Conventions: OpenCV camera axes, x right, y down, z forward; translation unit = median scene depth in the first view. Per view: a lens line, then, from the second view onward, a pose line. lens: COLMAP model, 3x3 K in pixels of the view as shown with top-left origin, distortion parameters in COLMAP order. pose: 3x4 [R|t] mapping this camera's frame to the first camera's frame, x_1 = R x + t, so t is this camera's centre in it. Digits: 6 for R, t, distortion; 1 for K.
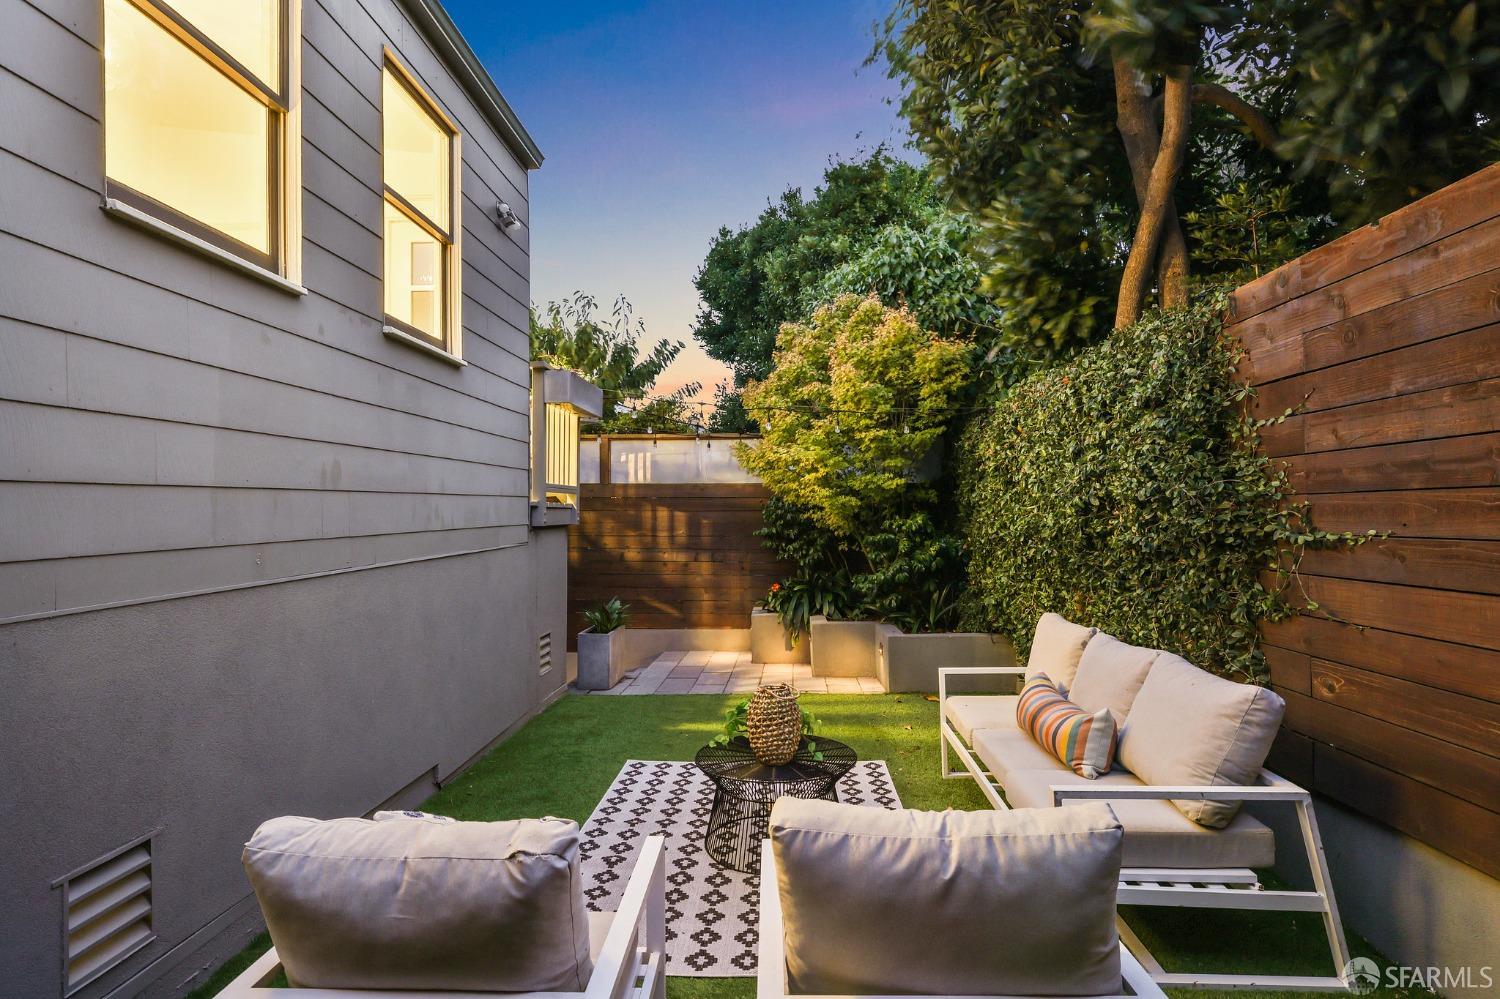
lens RADIAL K [[790.6, 0, 749.1], [0, 790.6, 509.9], [0, 0, 1]] dist [-0.000867, -0.000223]
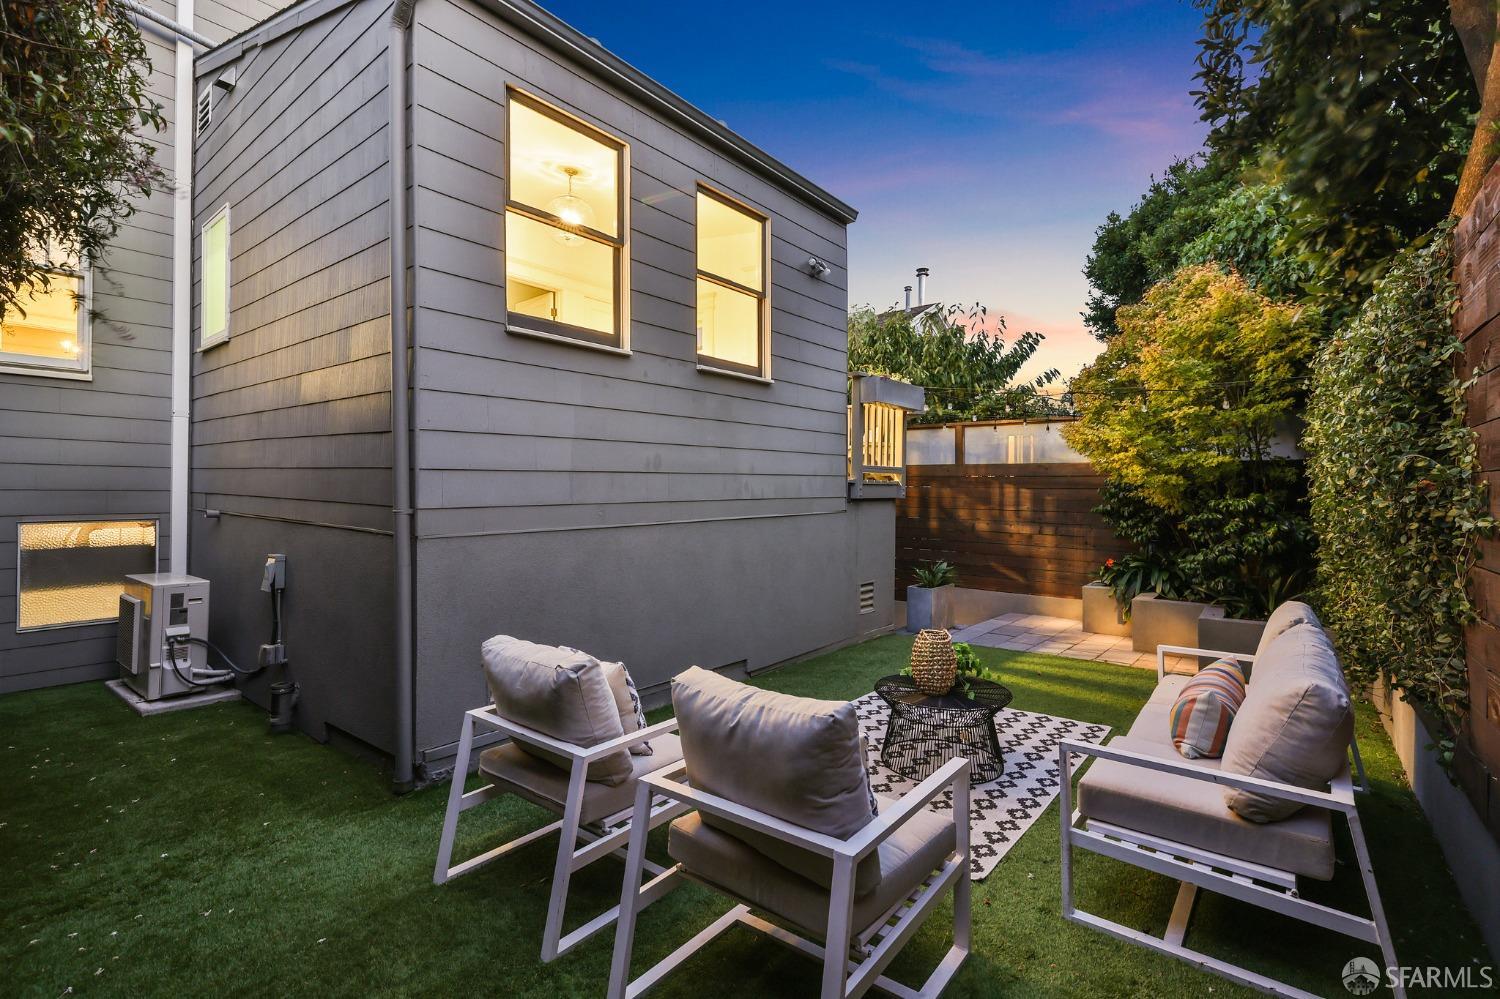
lens RADIAL K [[680.8, 0, 745.9], [0, 680.8, 503.7], [0, 0, 1]] dist [0.001059, 0.000640]
pose [[0.808572, 0.022003, -0.587986, 0.218645], [-0.007387, 0.999601, 0.027248, -0.000214], [0.588351, -0.017689, 0.808412, -0.009444]]
